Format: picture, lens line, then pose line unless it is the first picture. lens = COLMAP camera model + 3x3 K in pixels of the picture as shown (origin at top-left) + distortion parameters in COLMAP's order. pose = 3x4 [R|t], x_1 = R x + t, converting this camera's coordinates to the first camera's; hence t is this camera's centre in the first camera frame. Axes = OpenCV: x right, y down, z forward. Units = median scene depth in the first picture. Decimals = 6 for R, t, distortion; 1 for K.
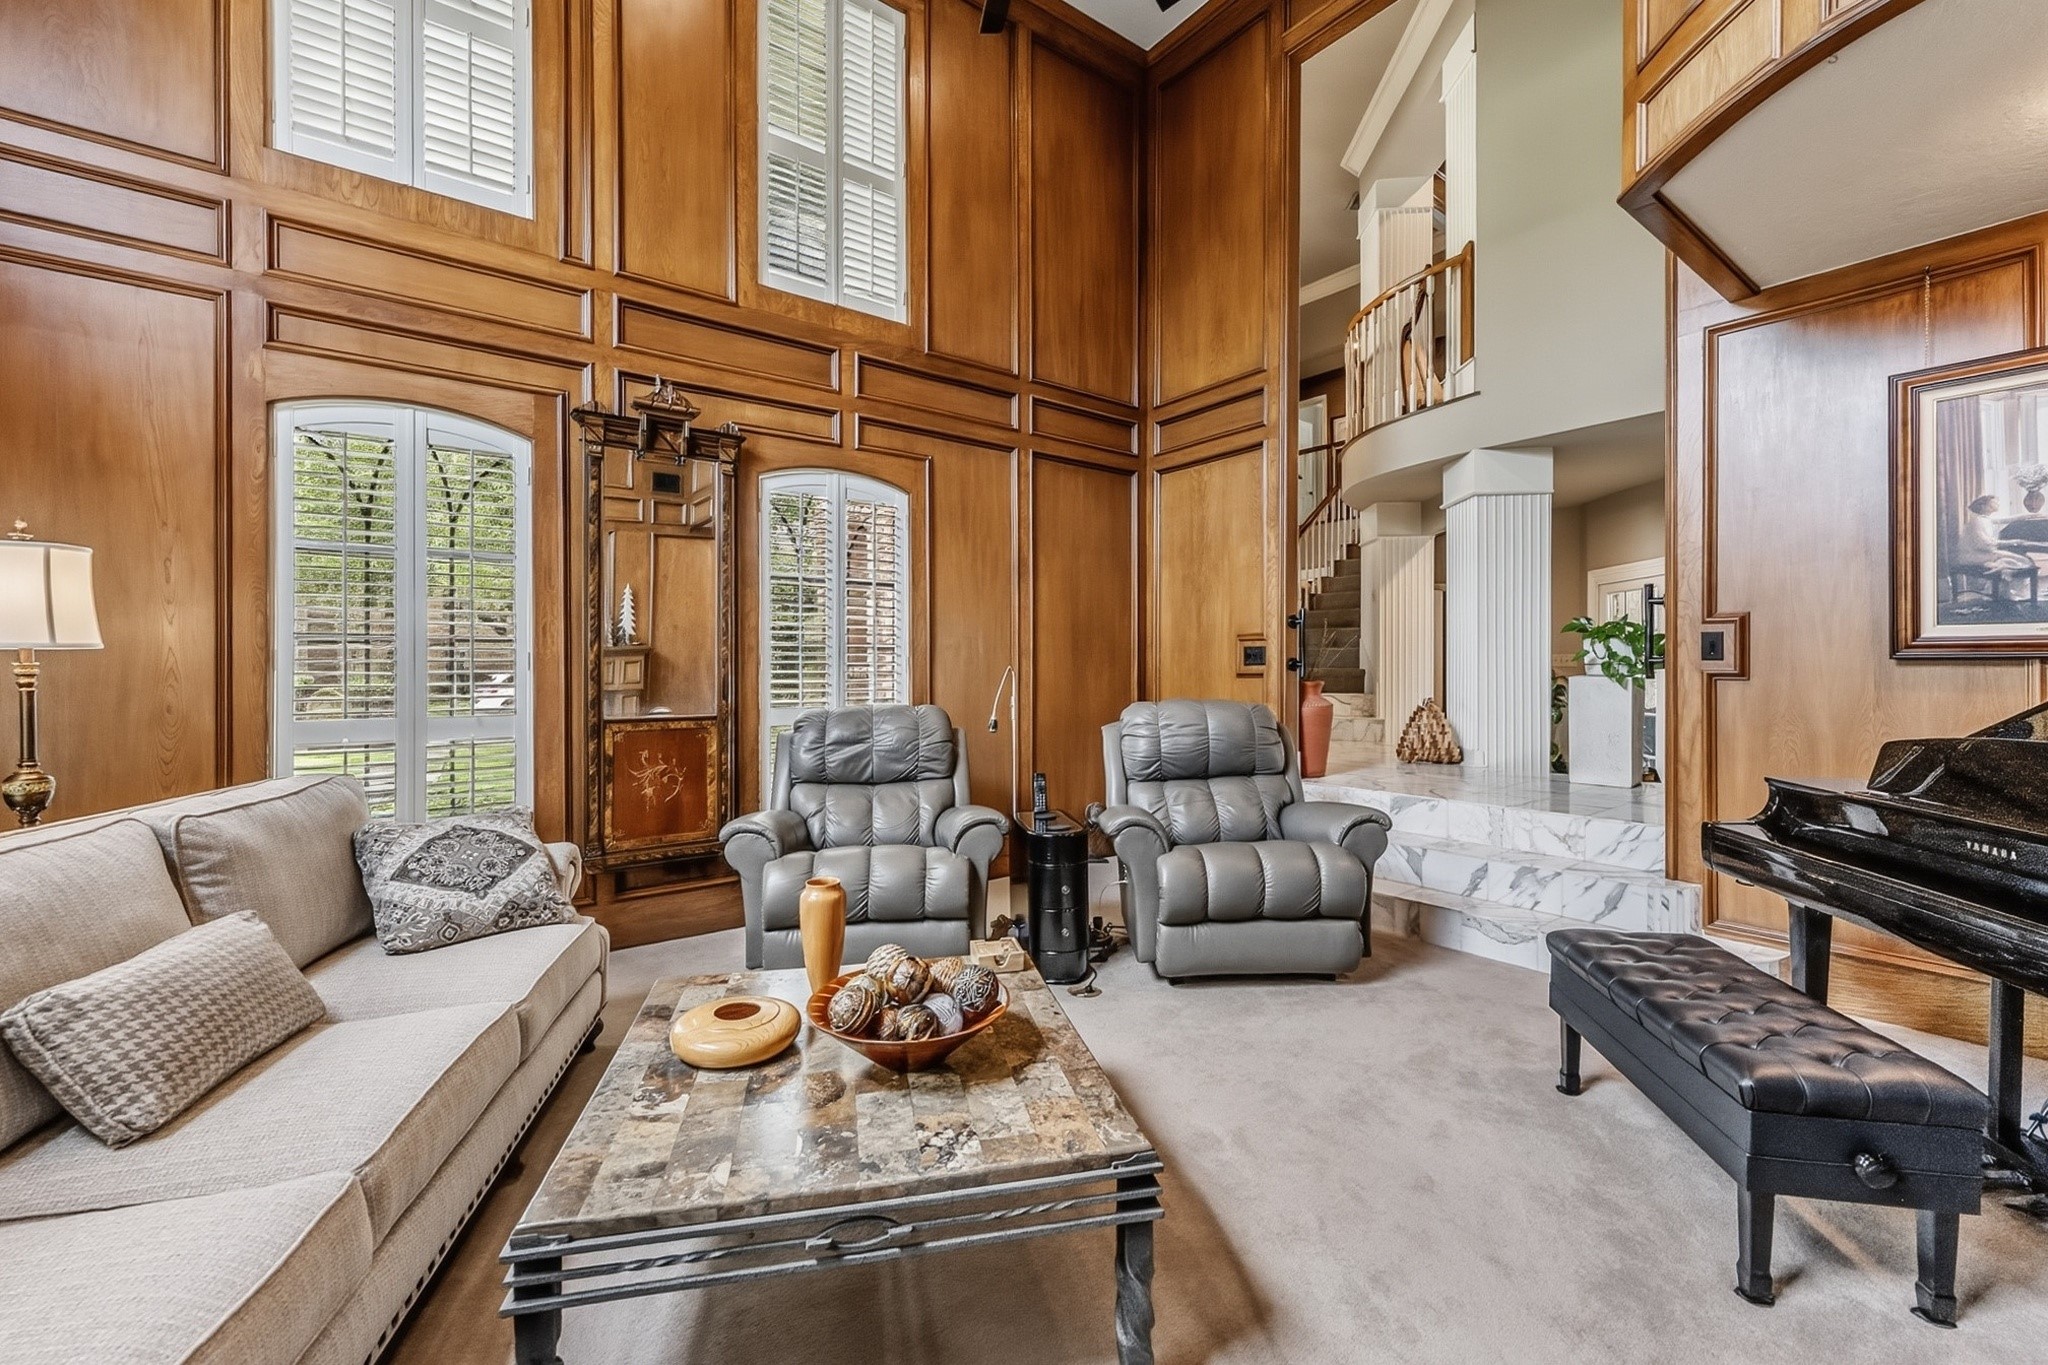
lens RADIAL K [[831.1, 0, 1014.9], [0, 831.1, 672.5], [0, 0, 1]] dist [0.000935, -0.000264]
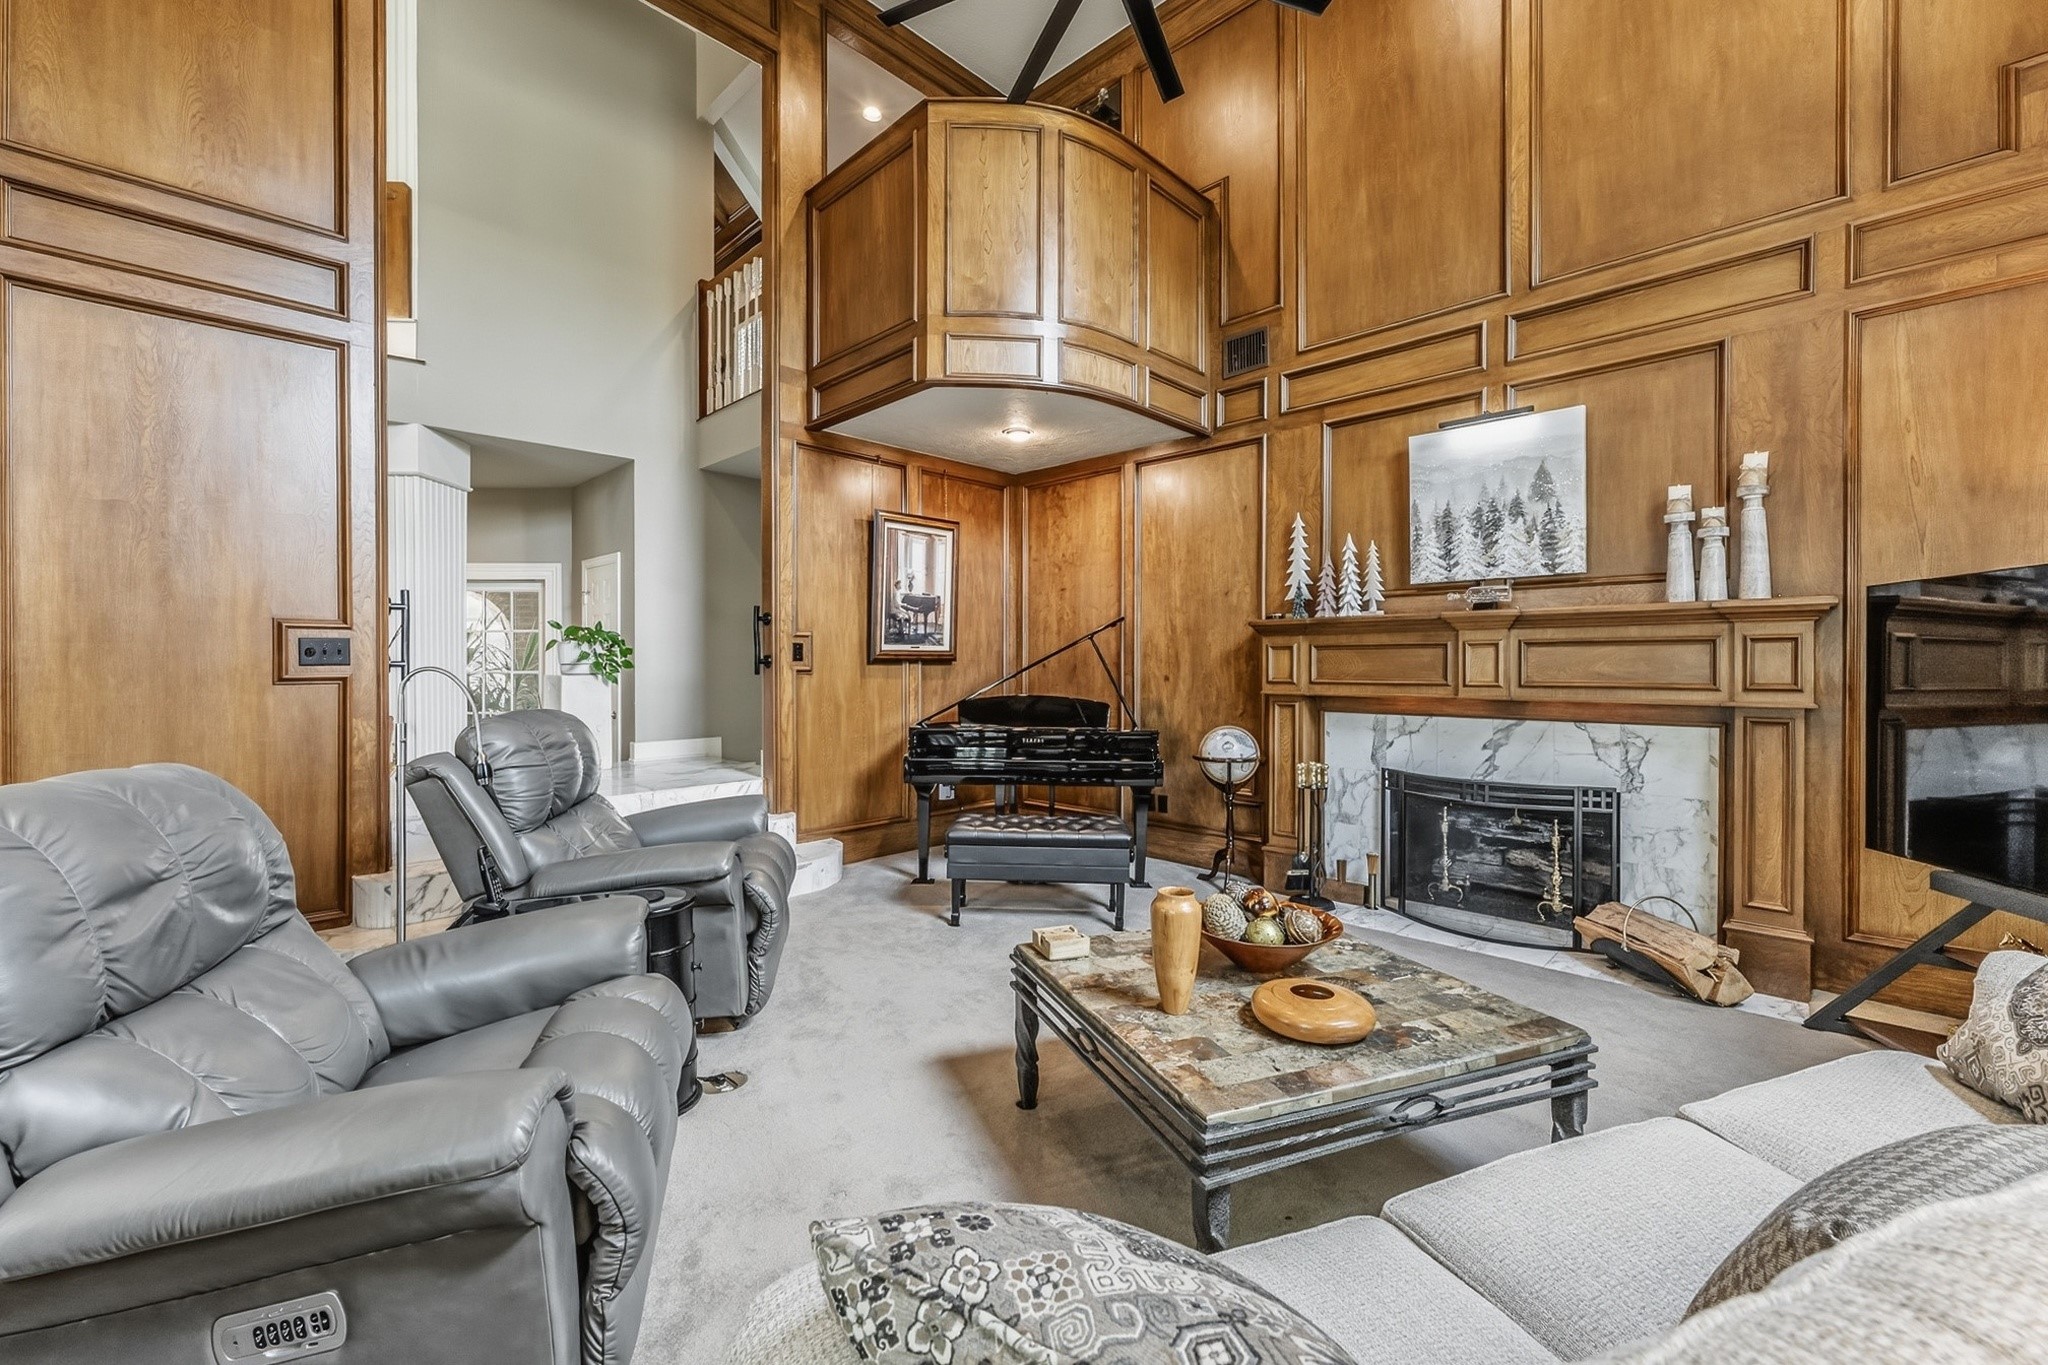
lens RADIAL K [[831.1, 0, 1015.4], [0, 831.1, 667.3], [0, 0, 1]] dist [0.000935, -0.000264]
pose [[-0.148394, -0.004278, 0.988919, -0.893759], [0.011313, 0.999918, 0.006023, -0.010350], [-0.988864, 0.012082, -0.148333, 1.032184]]
